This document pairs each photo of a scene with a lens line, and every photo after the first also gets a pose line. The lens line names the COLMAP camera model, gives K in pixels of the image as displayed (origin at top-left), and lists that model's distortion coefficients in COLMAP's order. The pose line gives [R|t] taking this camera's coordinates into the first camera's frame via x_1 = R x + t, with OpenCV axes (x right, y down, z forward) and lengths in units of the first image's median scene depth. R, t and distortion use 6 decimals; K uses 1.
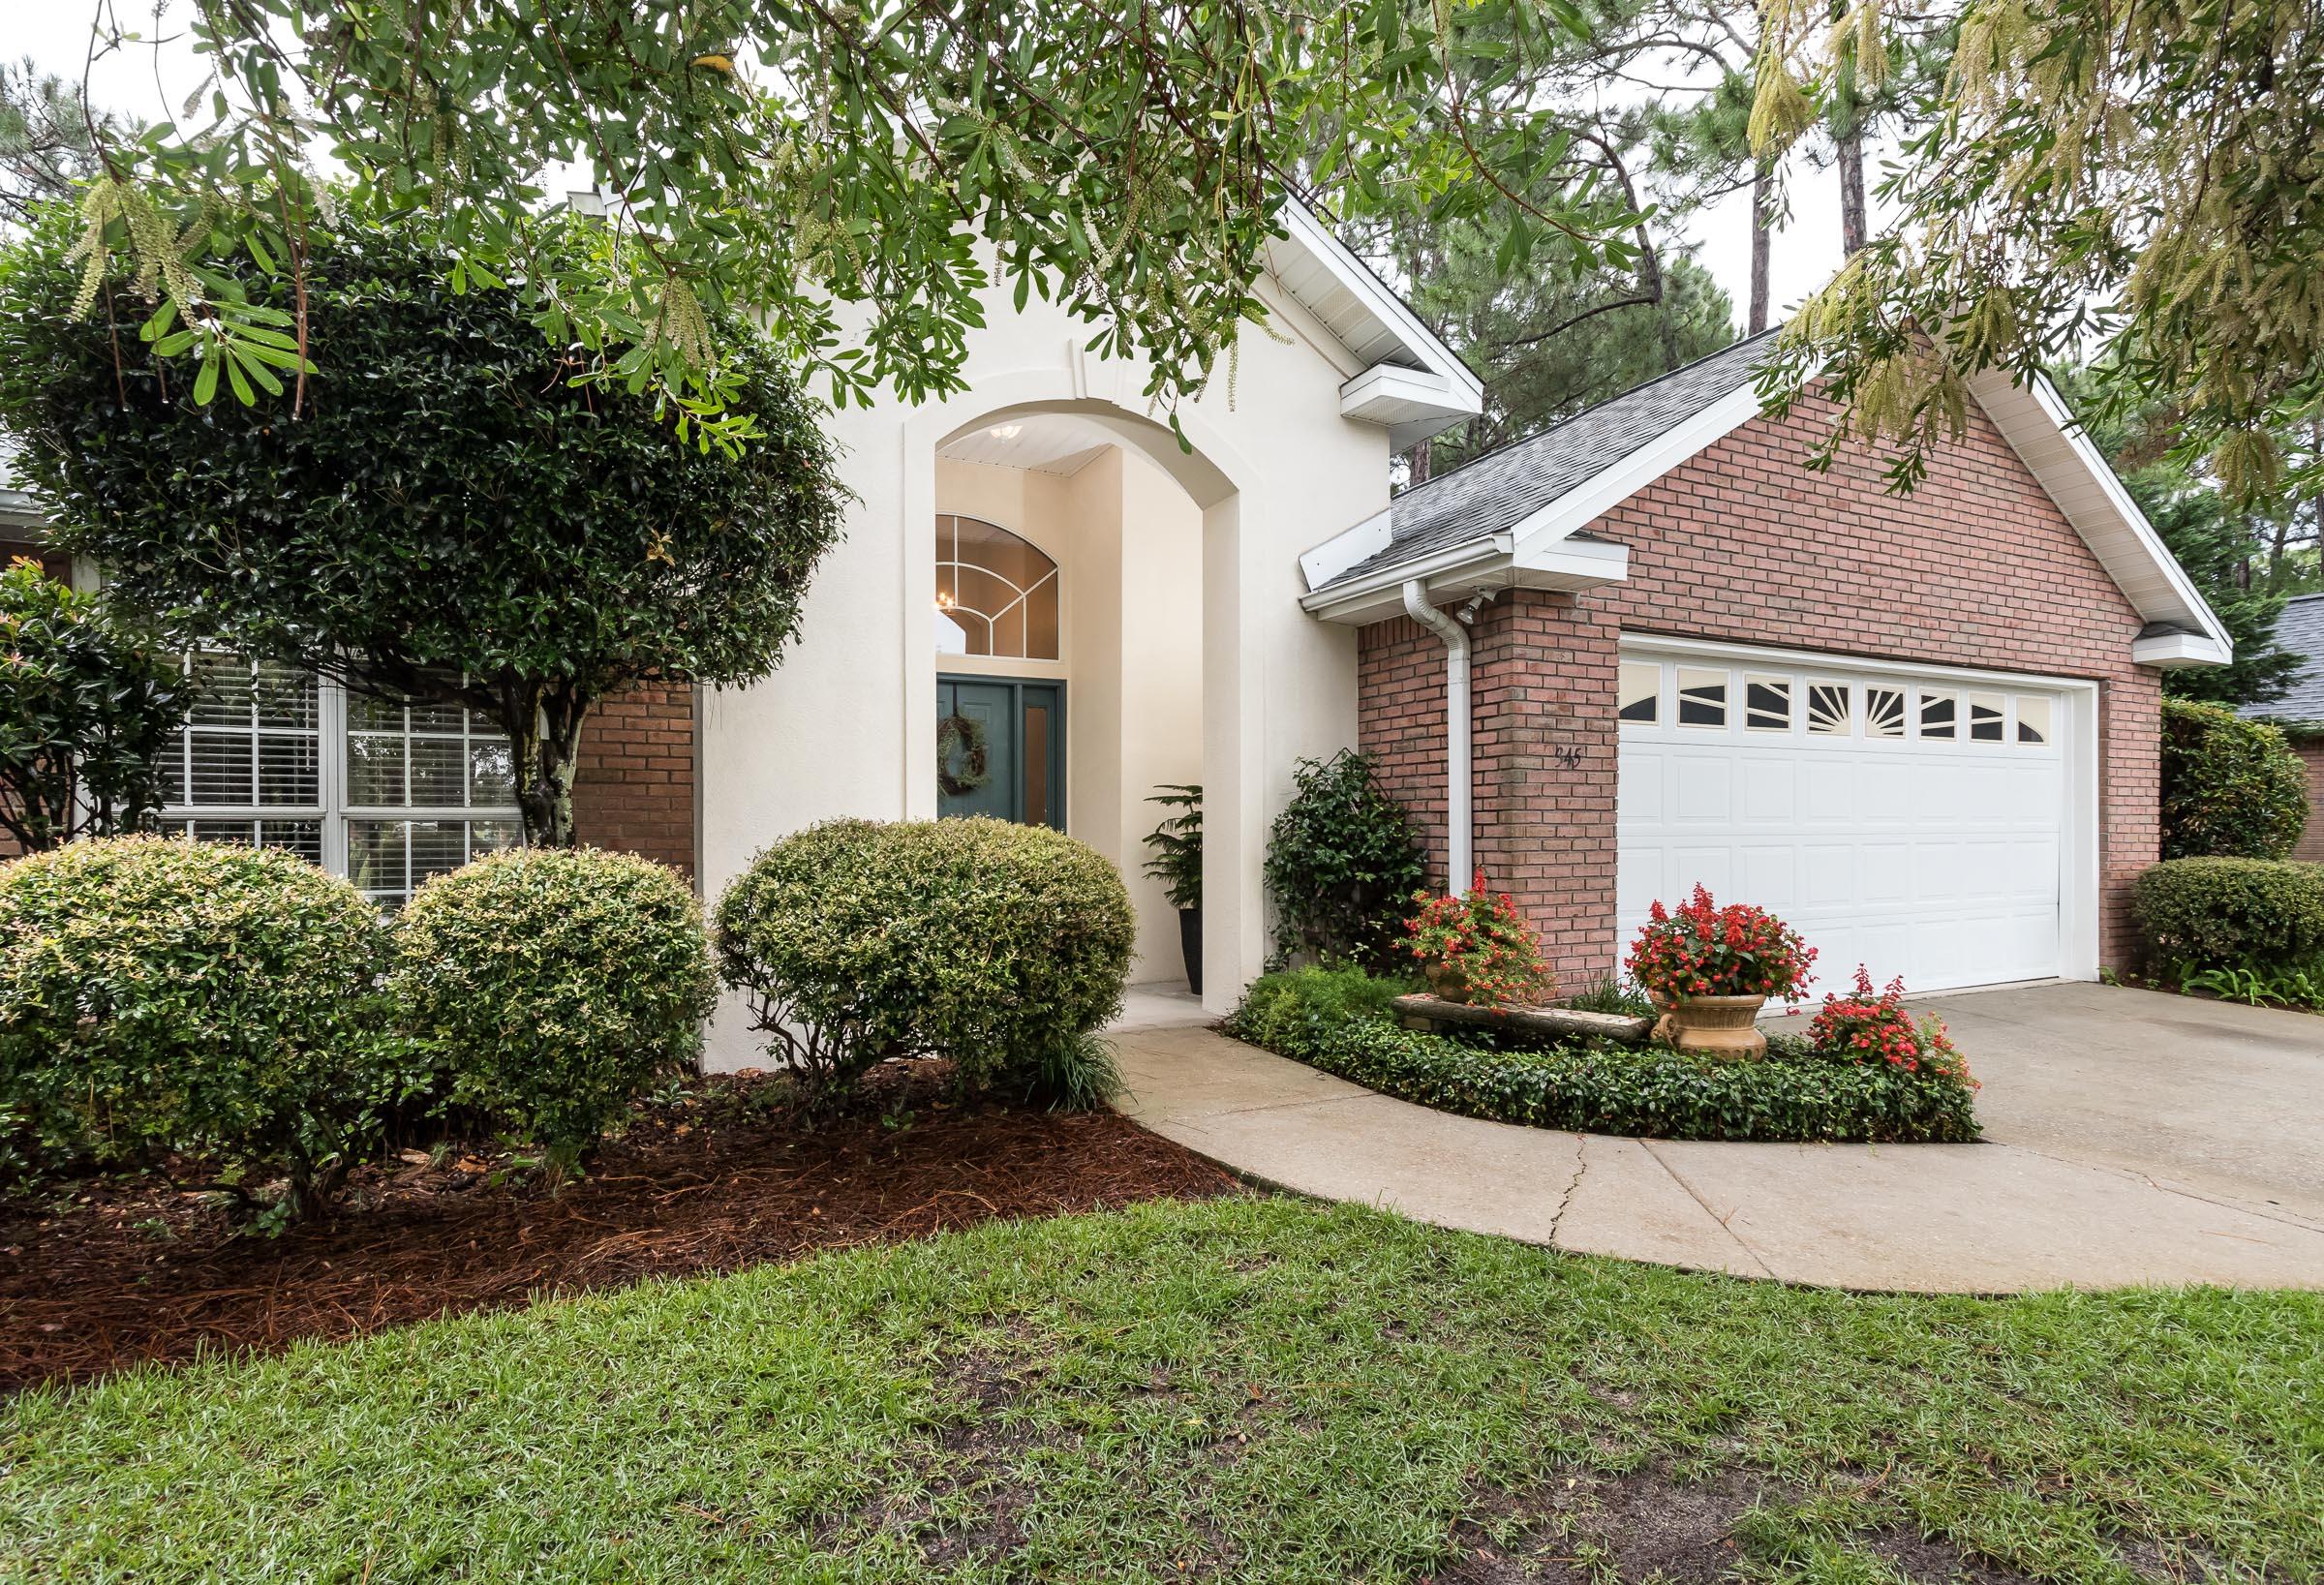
lens RADIAL K [[1154.4, 0, 1156.1], [0, 1154.4, 824.0], [0, 0, 1]] dist [0.001429, 0.000329]
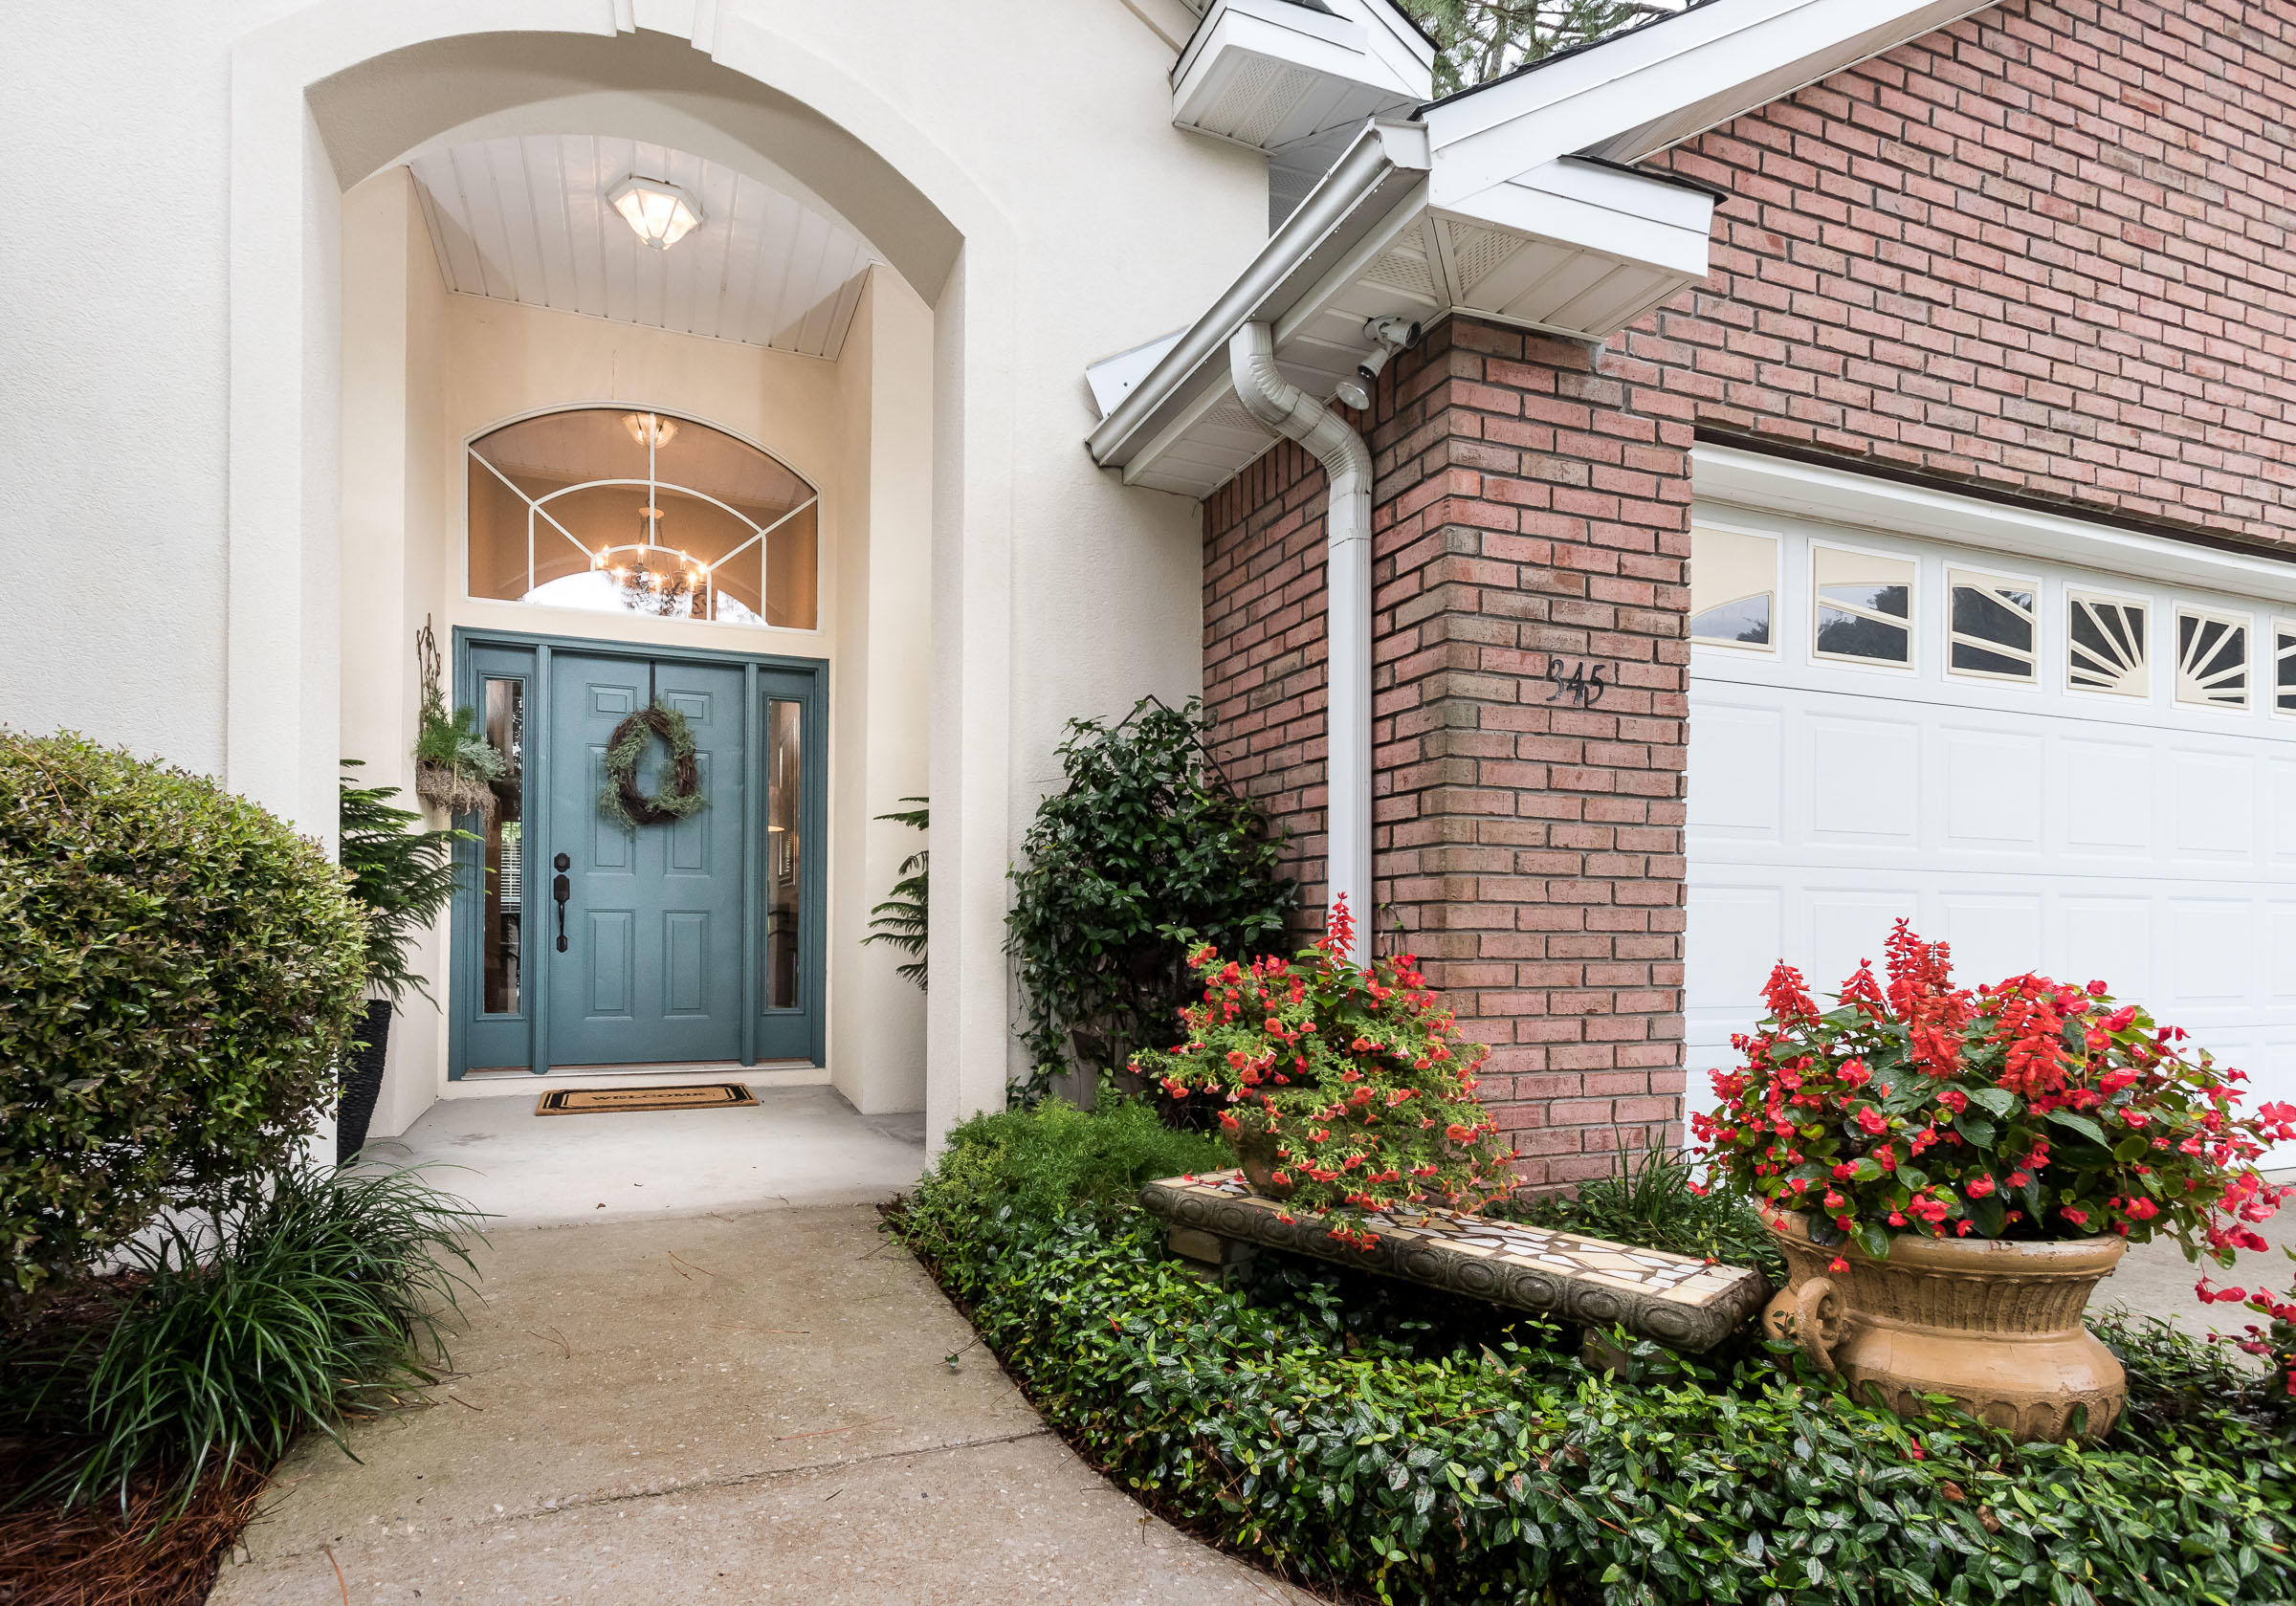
lens RADIAL K [[1124.7, 0, 1073.2], [0, 1124.7, 925.4], [0, 0, 1]] dist [0.013198, -0.008253]
pose [[0.991215, 0.006648, -0.132093, 0.210130], [-0.007692, 0.999943, -0.007395, 0.048226], [0.132036, 0.008346, 0.991210, 0.503040]]
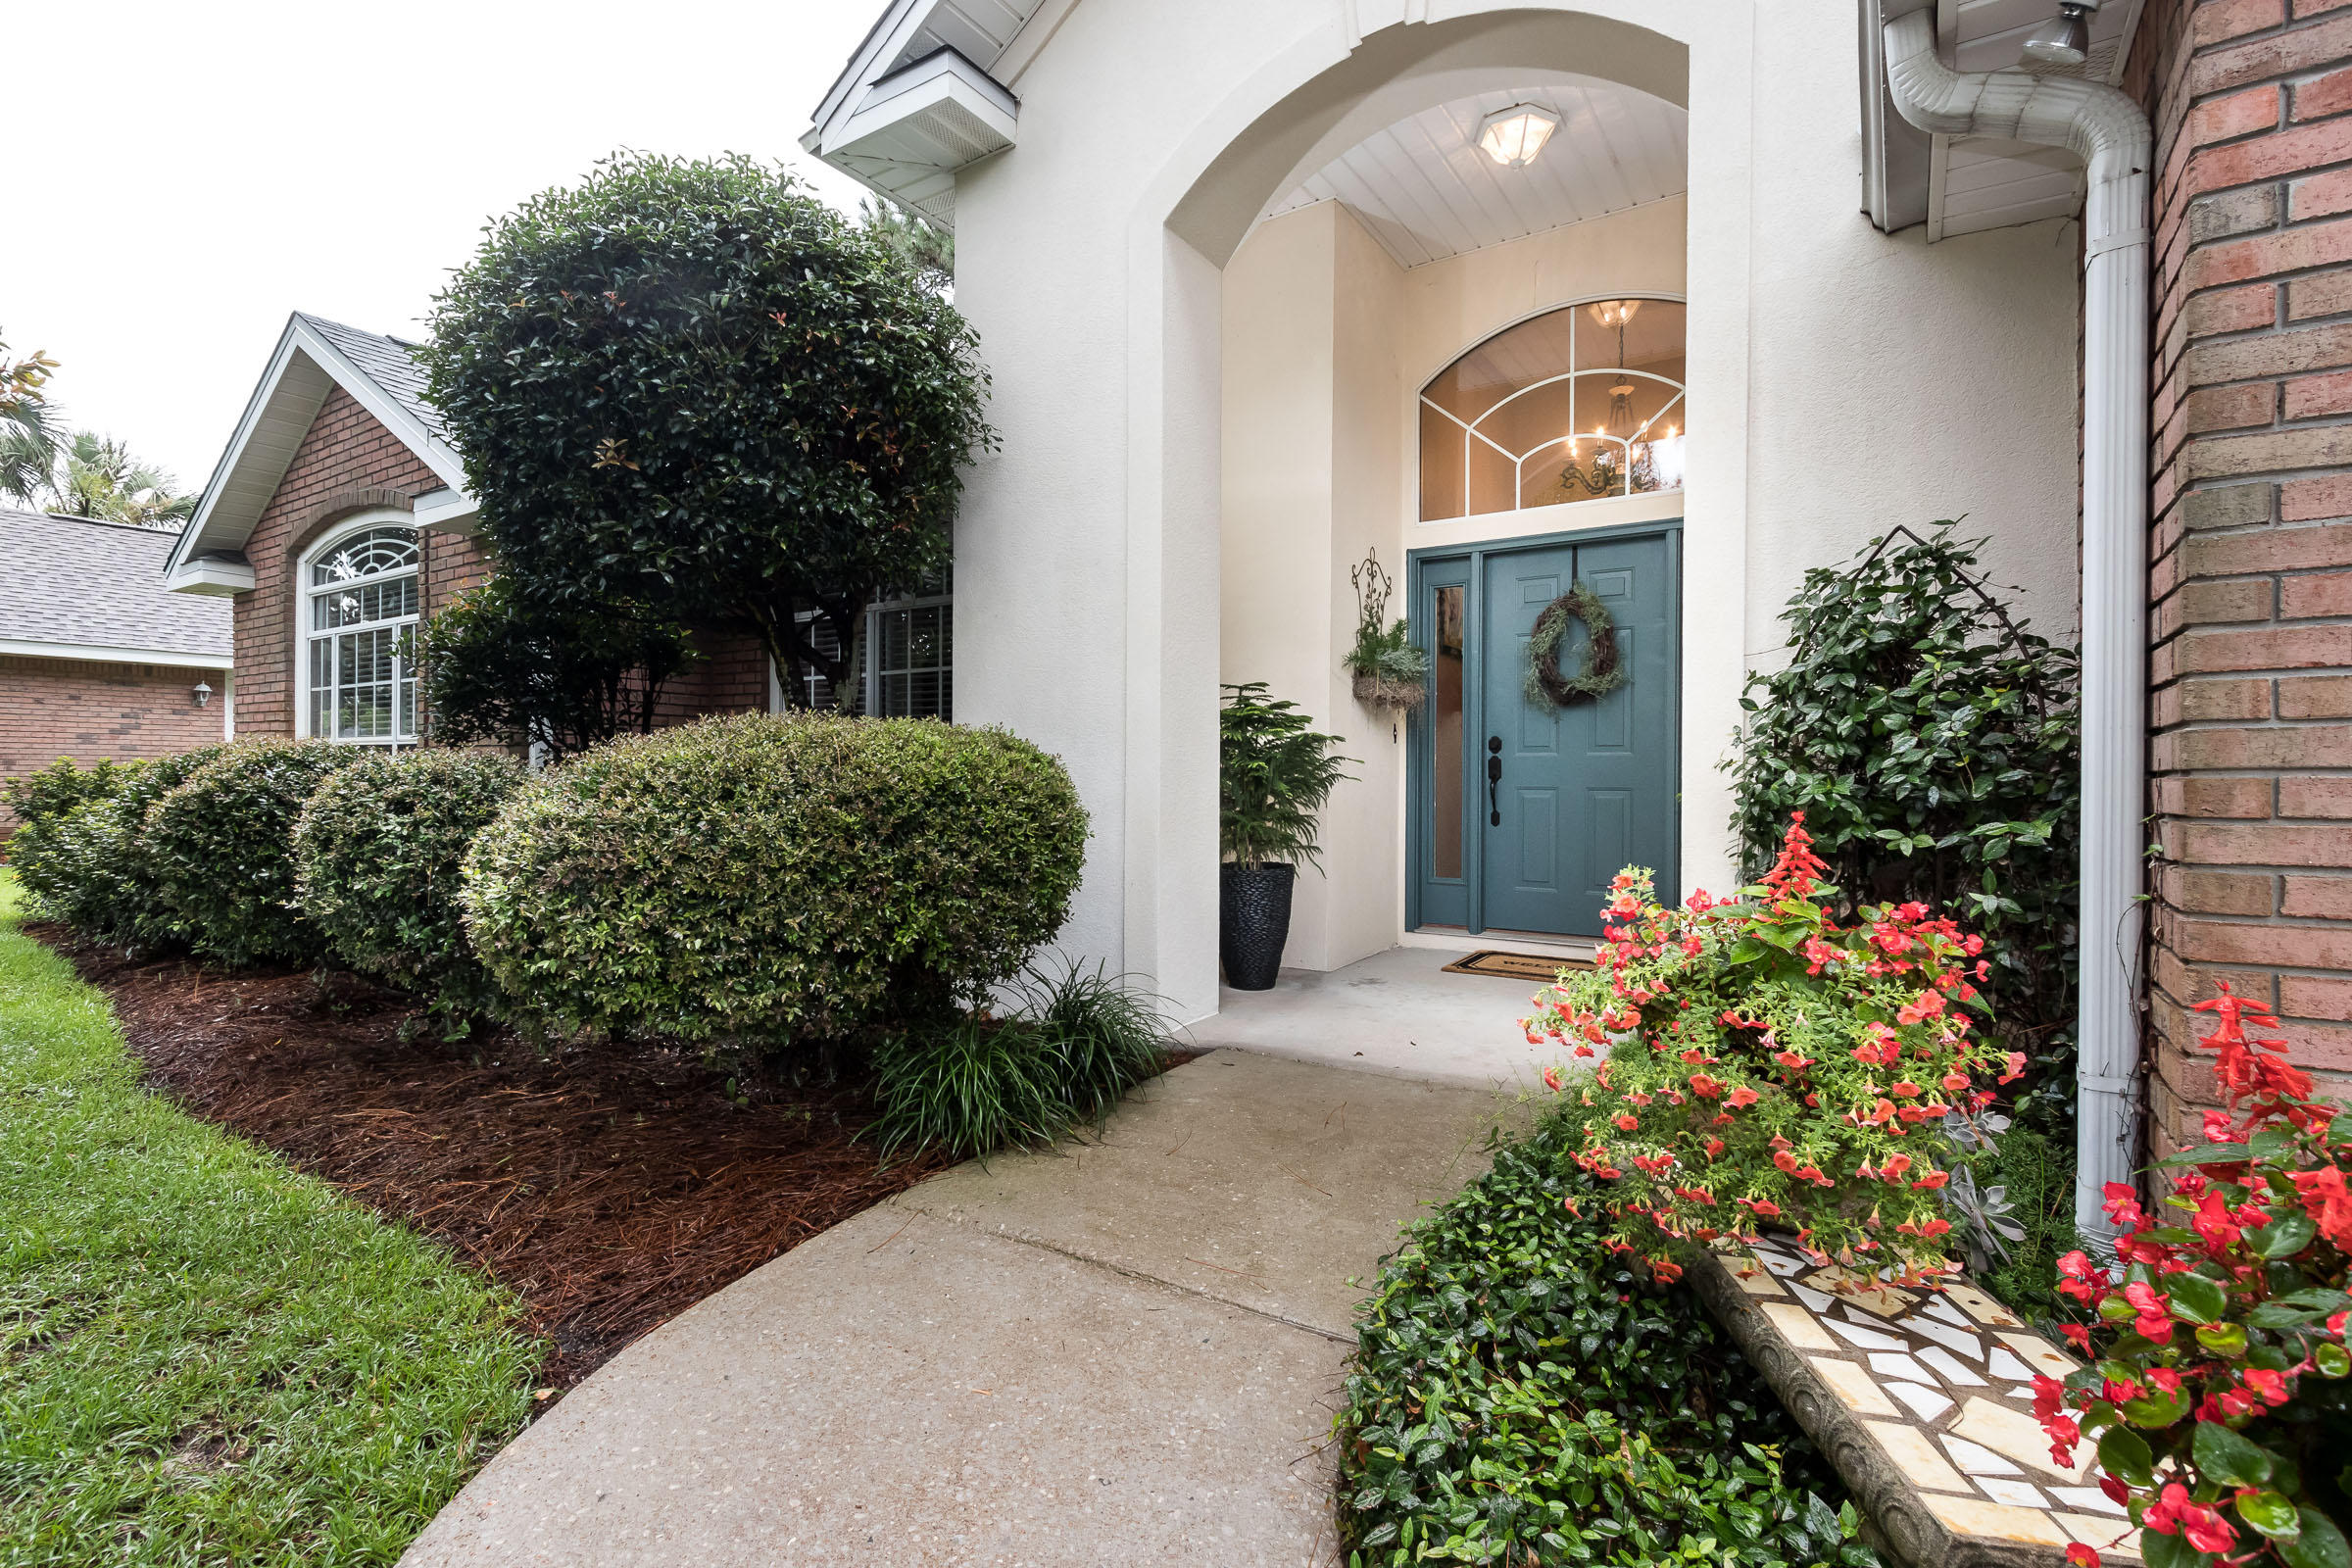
lens RADIAL K [[1130.4, 0, 1176.0], [0, 1130.4, 784.0], [0, 0, 1]] dist [0.000135, -0.000246]
pose [[0.467927, 0.007868, -0.883732, 0.422465], [-0.006335, 0.999965, 0.005548, 0.026424], [0.883744, 0.003002, 0.467961, 0.619832]]
